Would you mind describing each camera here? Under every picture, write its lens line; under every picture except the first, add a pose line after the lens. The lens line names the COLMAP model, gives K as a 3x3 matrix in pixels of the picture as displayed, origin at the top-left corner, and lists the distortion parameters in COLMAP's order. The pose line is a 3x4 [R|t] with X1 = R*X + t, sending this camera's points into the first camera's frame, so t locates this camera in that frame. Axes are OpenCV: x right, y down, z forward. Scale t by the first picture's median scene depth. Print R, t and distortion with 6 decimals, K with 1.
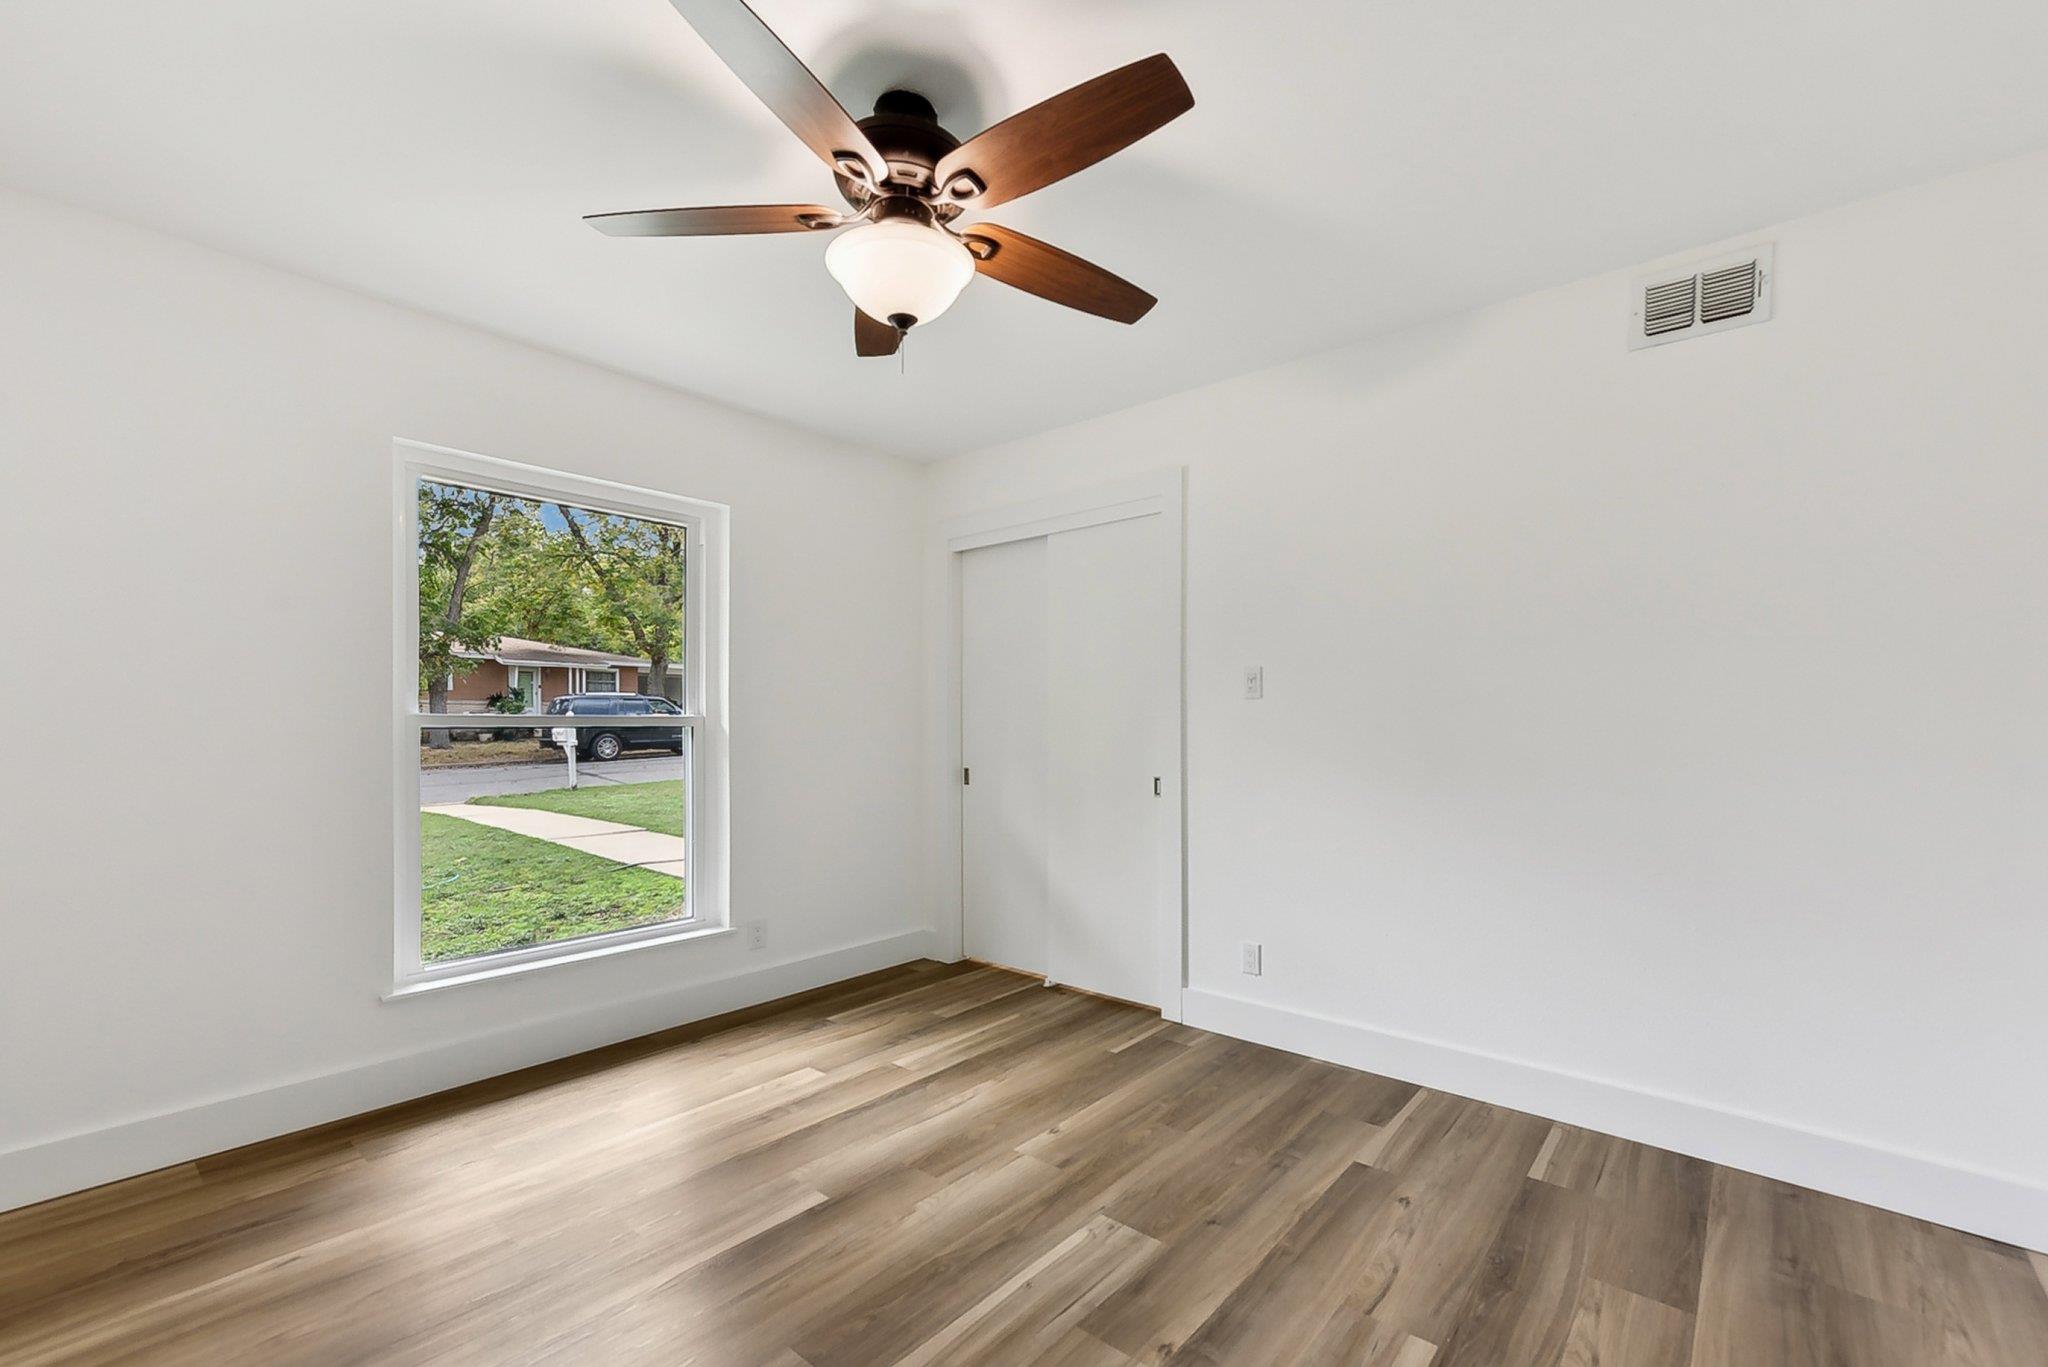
lens RADIAL K [[841.9, 0, 980.2], [0, 841.9, 740.4], [0, 0, 1]] dist [0.002401, -0.000936]
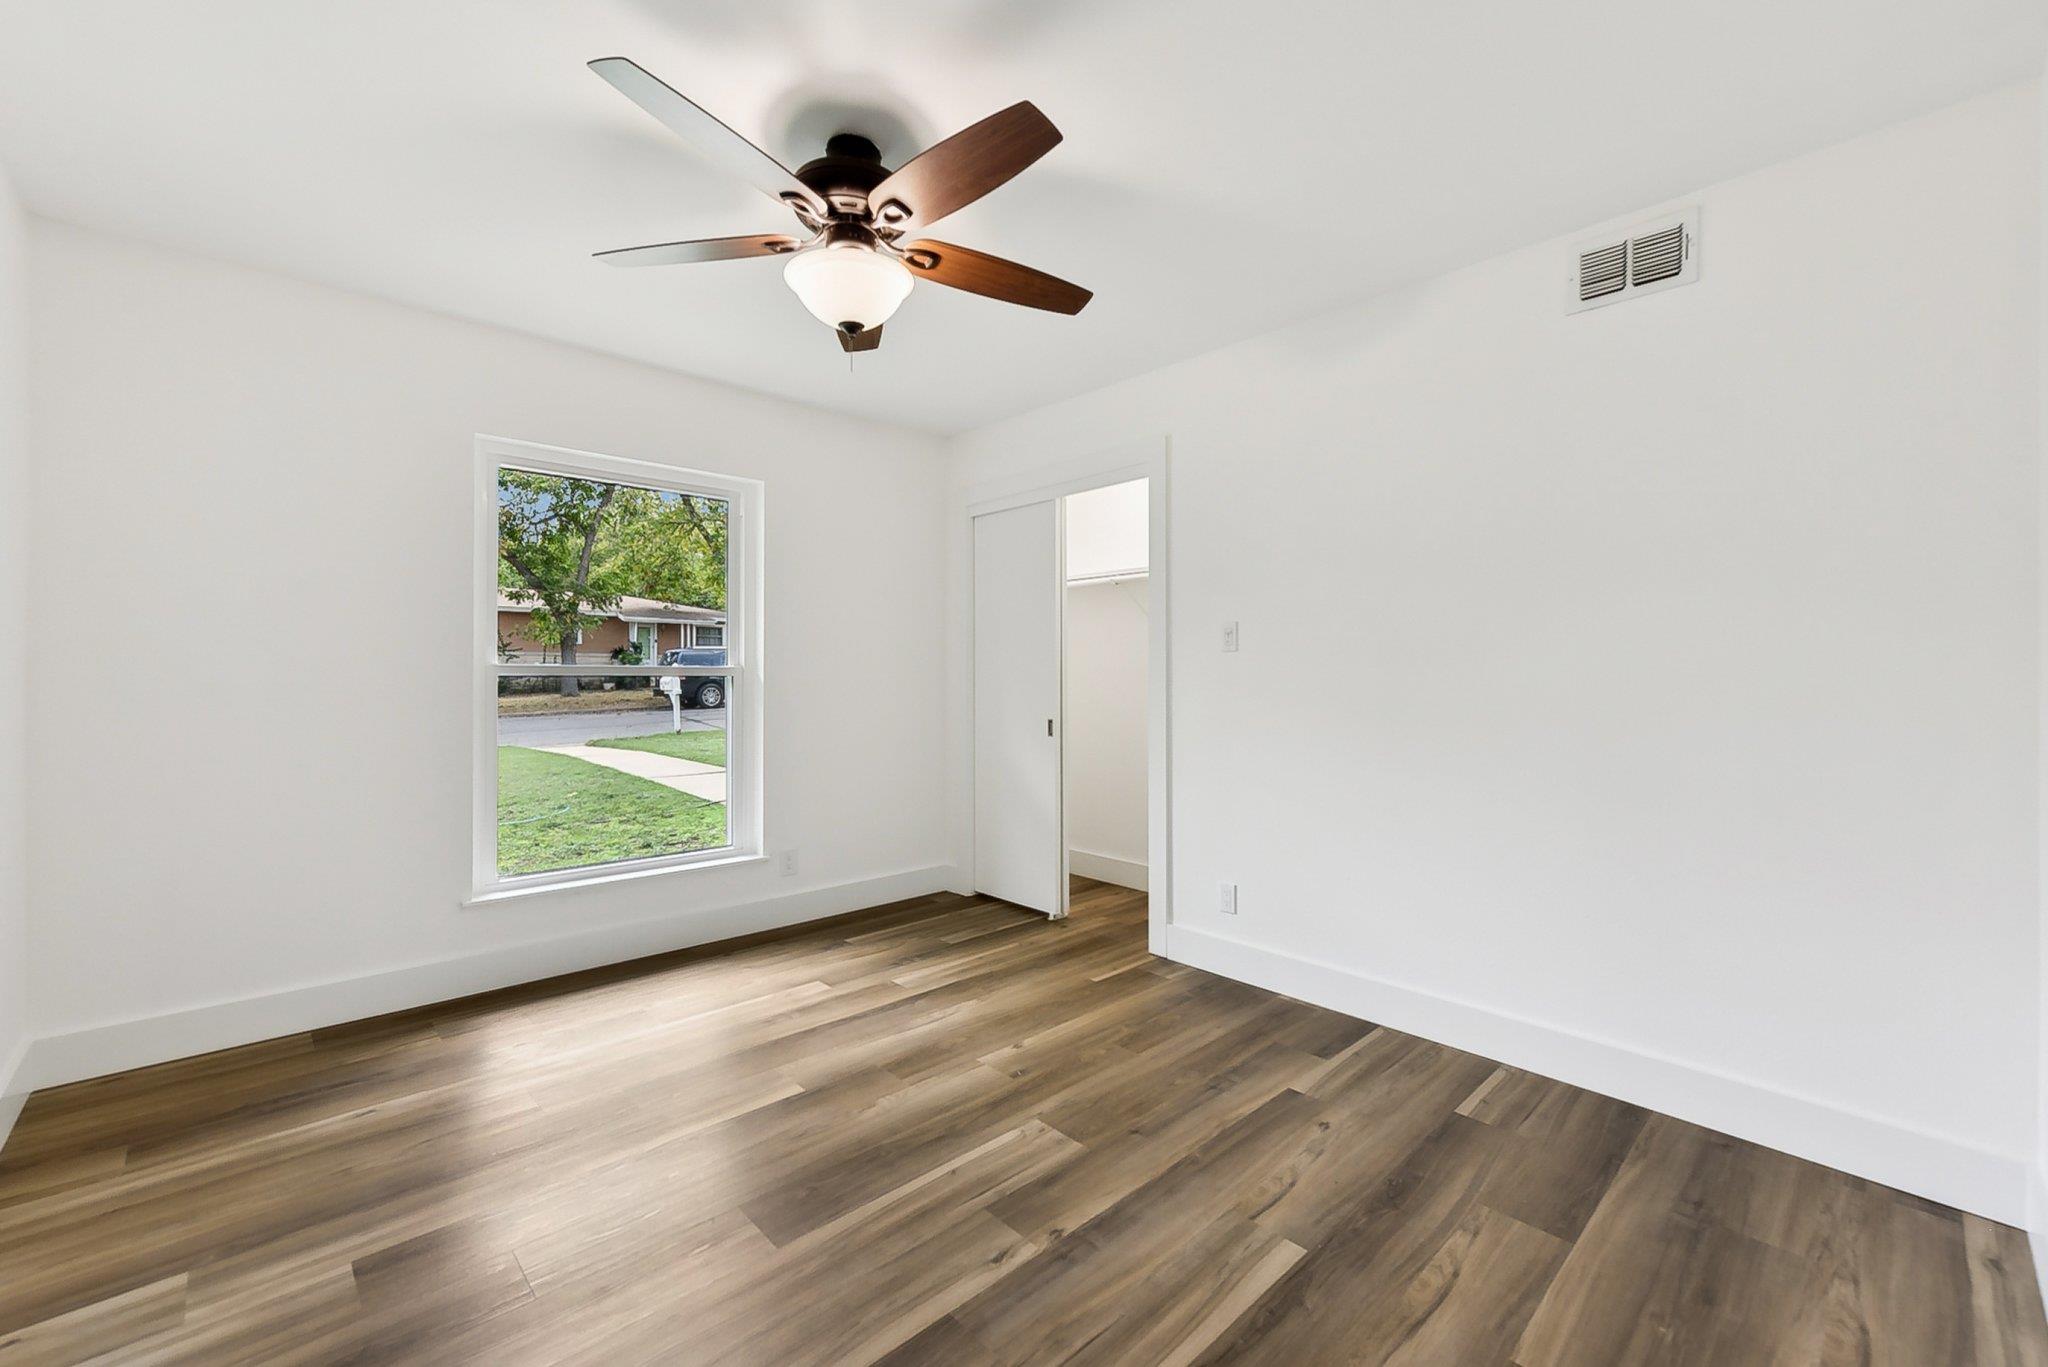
lens RADIAL K [[841.9, 0, 1033.9], [0, 841.9, 675.8], [0, 0, 1]] dist [0.002401, -0.000936]
pose [[0.993224, 0.003312, -0.116172, 0.254139], [-0.005894, 0.999743, -0.021891, 0.007920], [0.116069, 0.022428, 0.992988, -0.101227]]
